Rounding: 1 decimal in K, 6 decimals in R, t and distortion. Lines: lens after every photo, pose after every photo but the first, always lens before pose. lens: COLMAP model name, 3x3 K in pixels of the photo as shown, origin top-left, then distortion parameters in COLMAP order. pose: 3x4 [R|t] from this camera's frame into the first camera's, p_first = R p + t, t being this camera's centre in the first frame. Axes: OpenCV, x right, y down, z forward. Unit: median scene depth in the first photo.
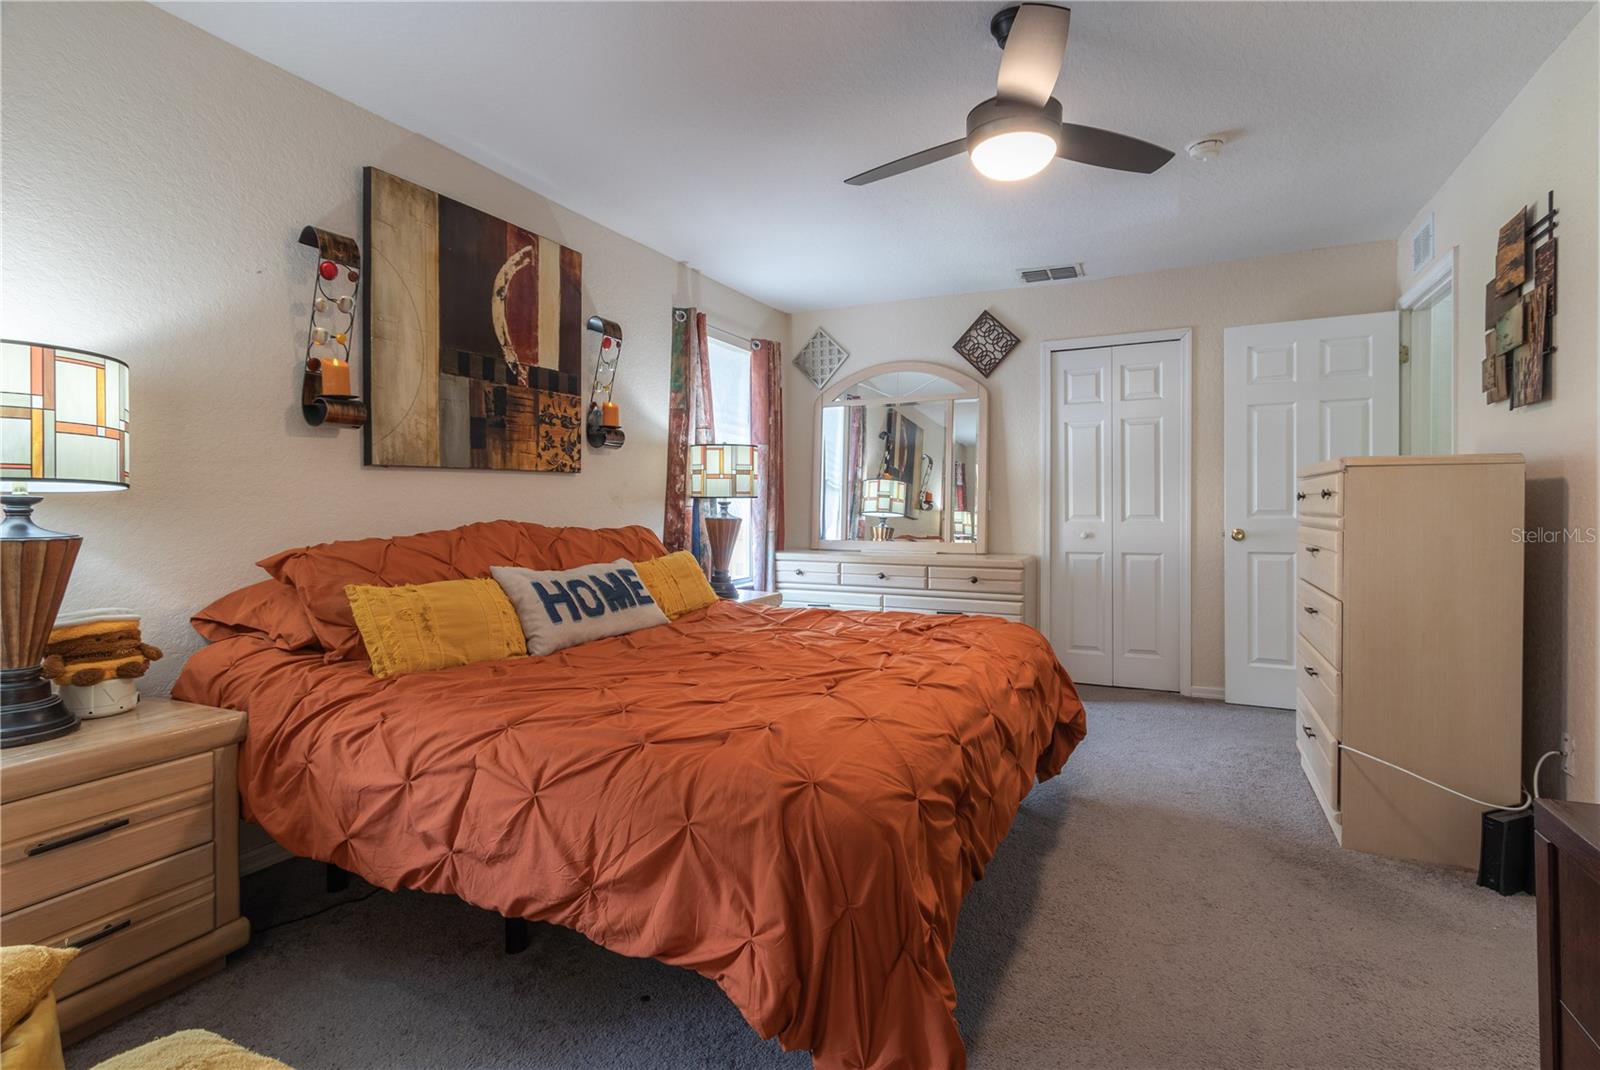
lens RADIAL K [[735.8, 0, 801.8], [0, 735.8, 525.3], [0, 0, 1]] dist [-0.003120, -0.000037]
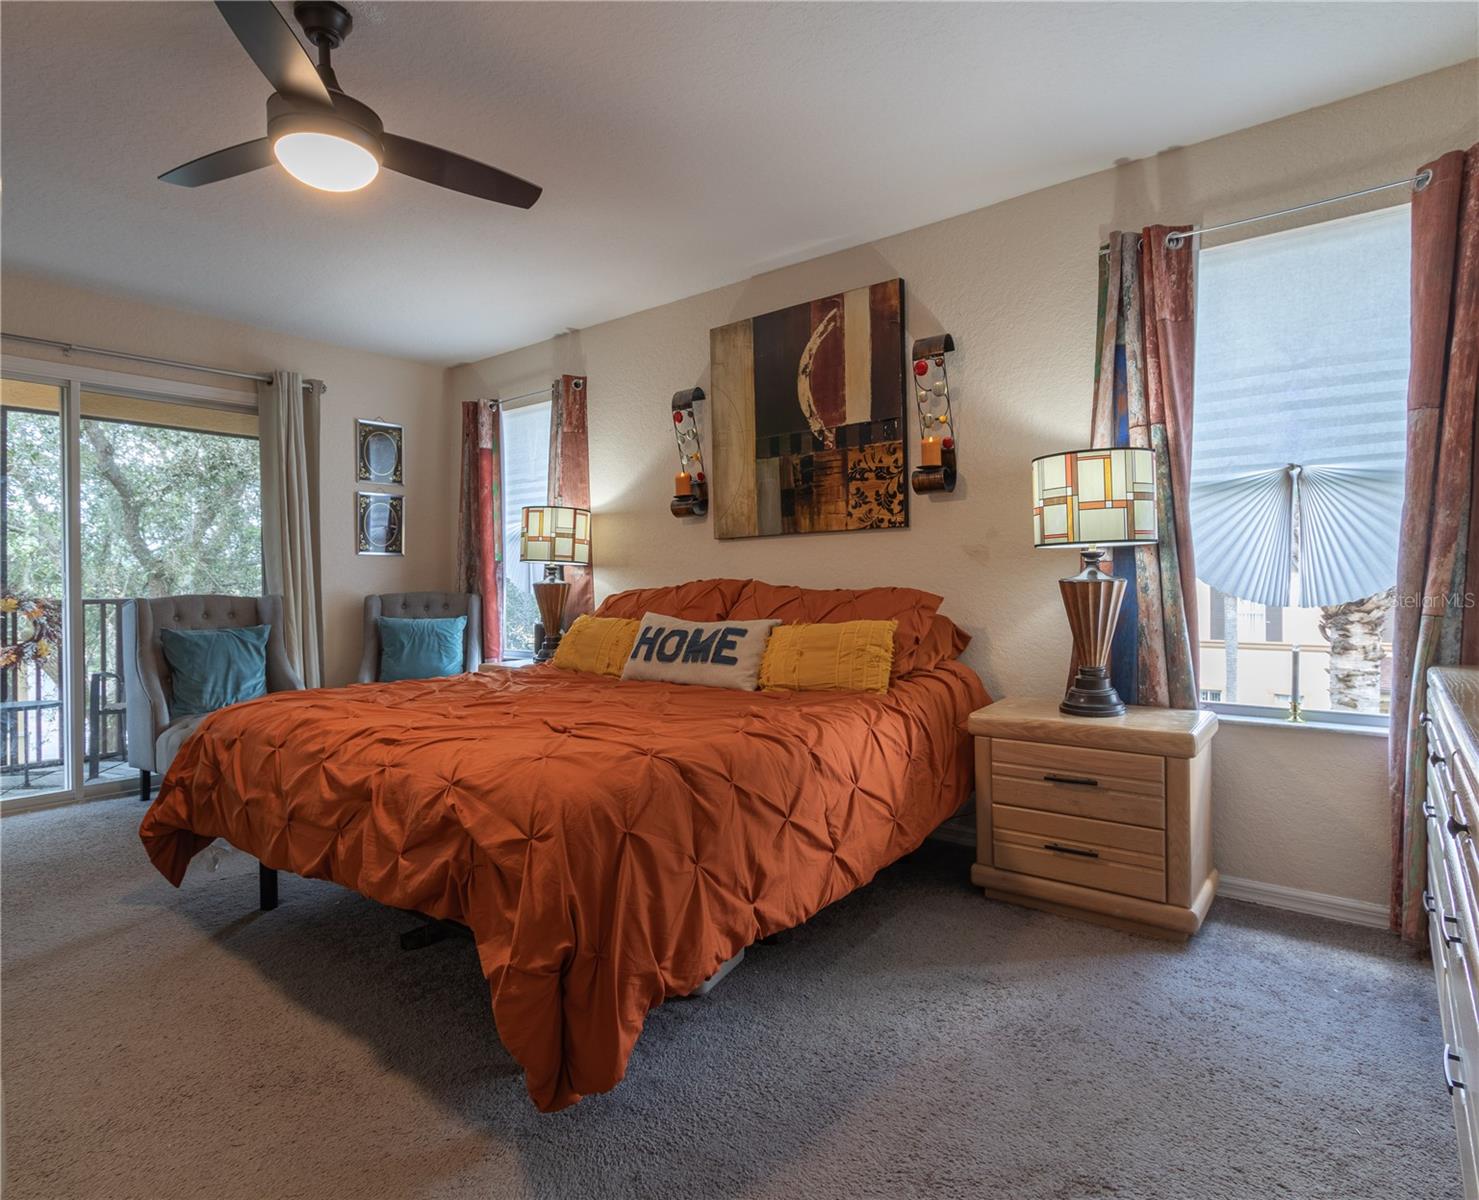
lens RADIAL K [[809.2, 0, 741.0], [0, 809.2, 586.7], [0, 0, 1]] dist [-0.001047, 0.000296]
pose [[-0.203158, 0.014004, -0.979046, 0.770087], [-0.015366, 0.999729, 0.017488, -0.015206], [0.979025, 0.018597, -0.202888, 1.131271]]
